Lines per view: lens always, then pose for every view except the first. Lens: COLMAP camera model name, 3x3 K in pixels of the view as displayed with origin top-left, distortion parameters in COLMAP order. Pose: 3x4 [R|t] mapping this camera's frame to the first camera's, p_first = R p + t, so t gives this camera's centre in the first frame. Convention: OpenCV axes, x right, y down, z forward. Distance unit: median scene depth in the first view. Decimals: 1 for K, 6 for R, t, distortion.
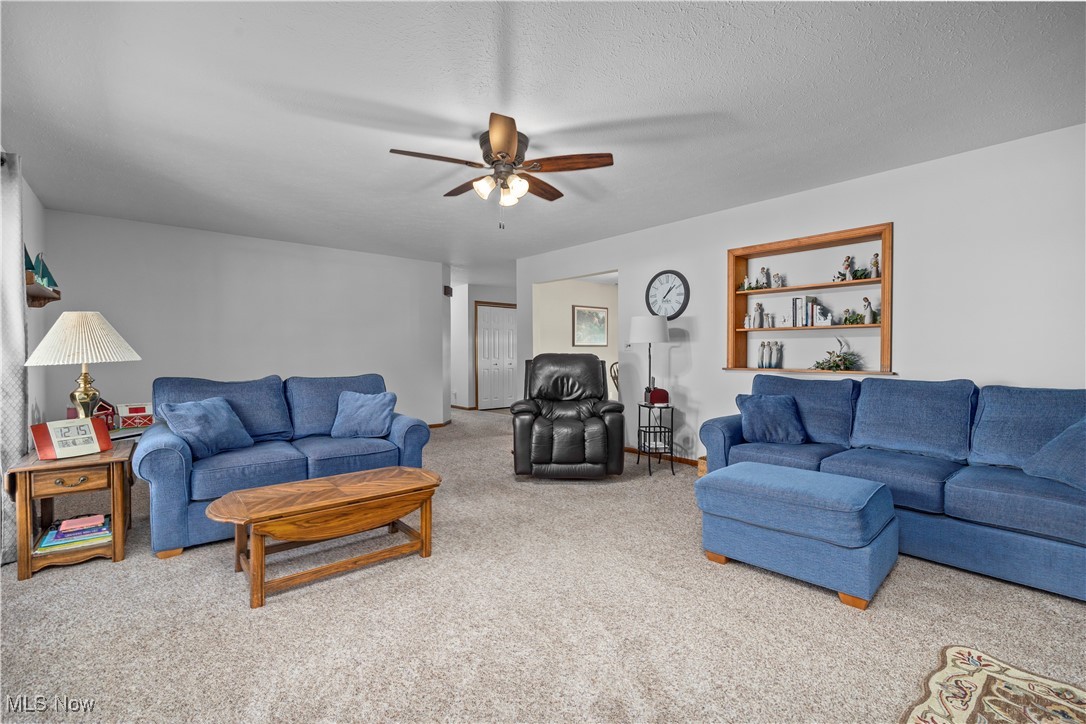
lens RADIAL K [[475.8, 0, 545.3], [0, 475.8, 359.1], [0, 0, 1]] dist [-0.001659, 0.000151]
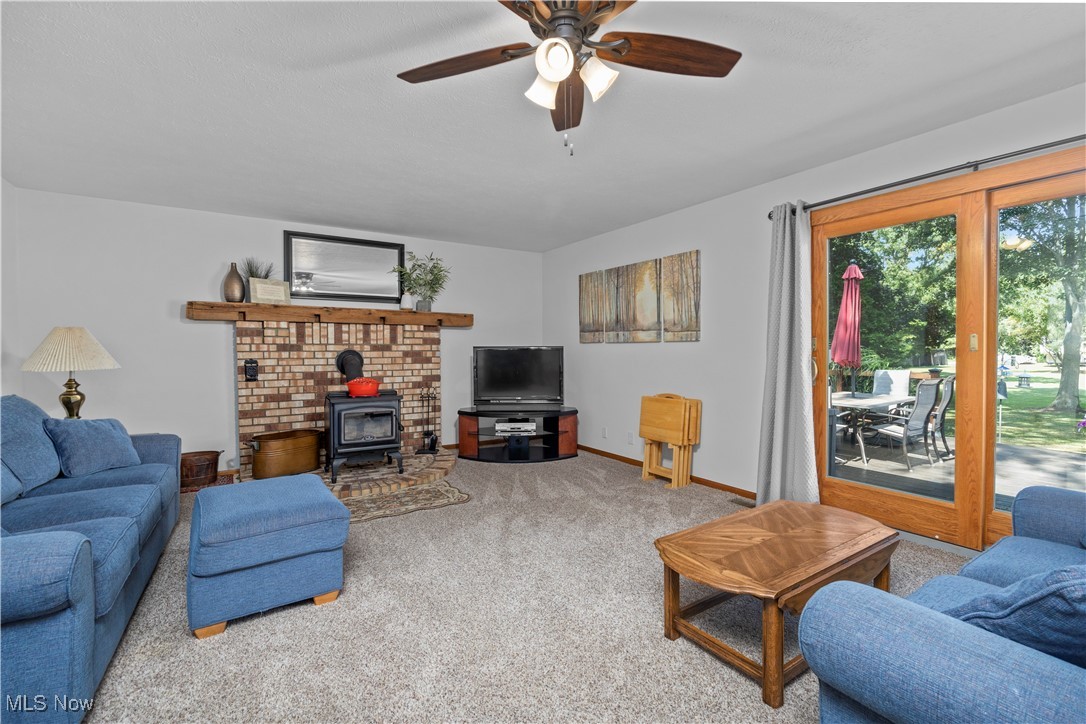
lens RADIAL K [[475.8, 0, 545.3], [0, 475.8, 359.1], [0, 0, 1]] dist [-0.001659, 0.000151]
pose [[-0.991696, 0.004425, 0.128531, -0.140629], [0.009604, 0.999166, 0.039697, -0.055215], [-0.128248, 0.040601, -0.990911, 1.676204]]
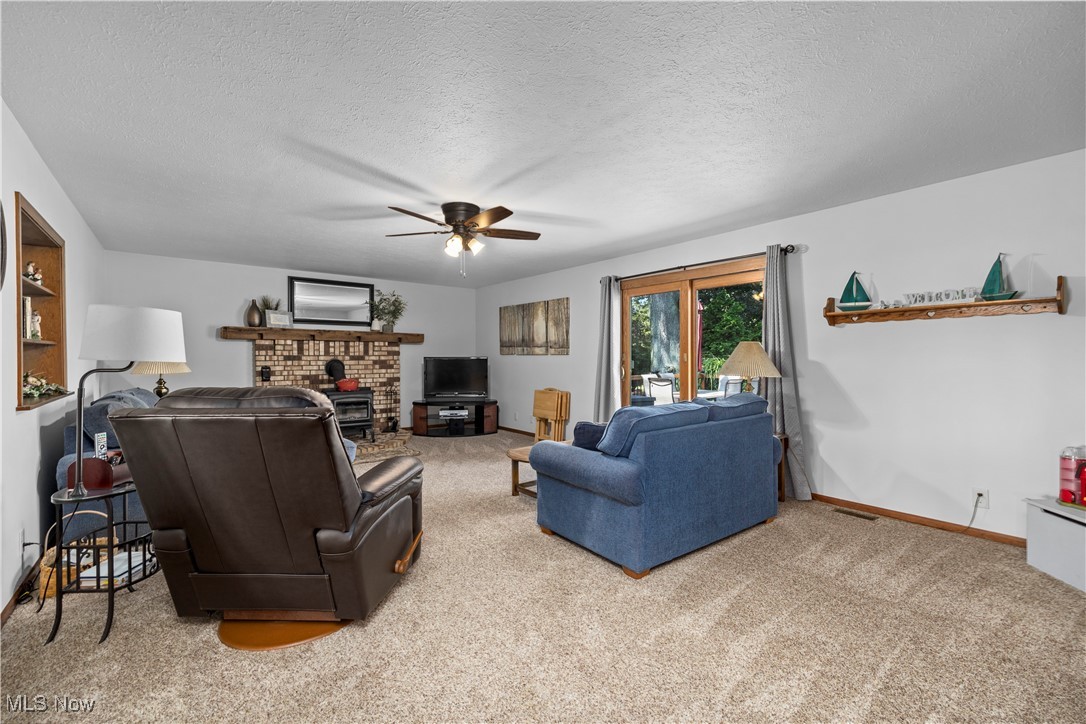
lens RADIAL K [[462.9, 0, 545.3], [0, 462.9, 358.2], [0, 0, 1]] dist [0.013534, -0.000067]
pose [[-0.999582, 0.004716, 0.028519, -0.378962], [0.005447, 0.999658, 0.025592, -0.089743], [-0.028388, 0.025736, -0.999266, 2.448681]]
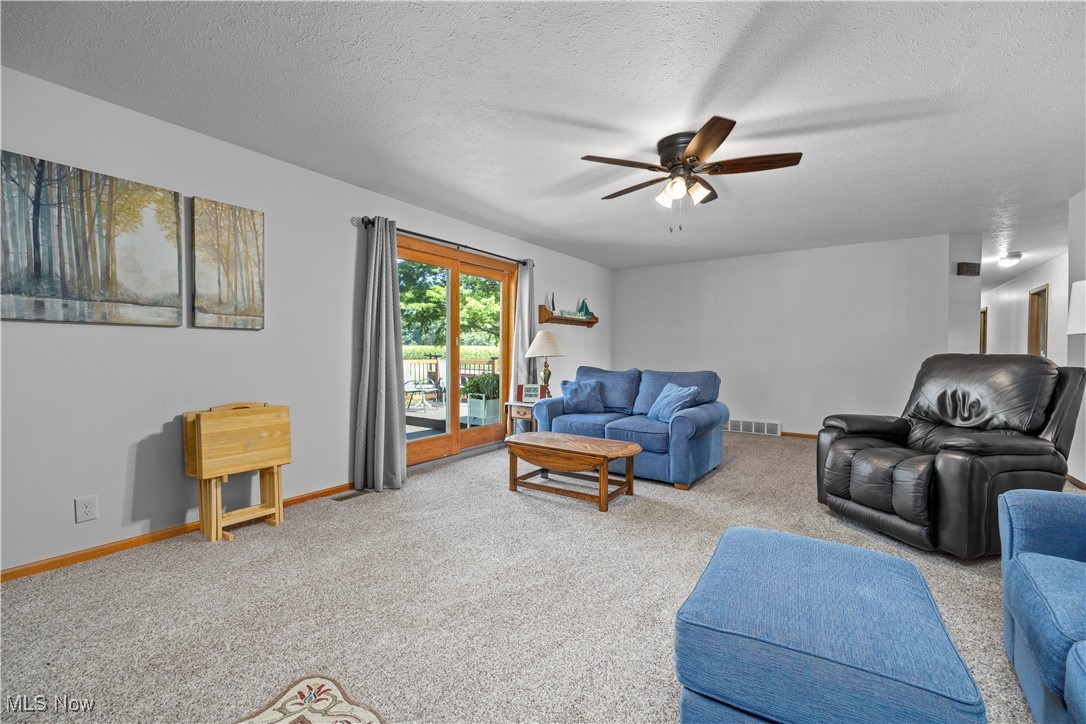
lens RADIAL K [[462.9, 0, 545.3], [0, 462.9, 358.2], [0, 0, 1]] dist [0.013534, -0.000067]
pose [[0.260197, 0.013927, -0.965455, 0.860938], [-0.019828, 0.999762, 0.009078, -0.002333], [0.965352, 0.016781, 0.260411, 0.497903]]
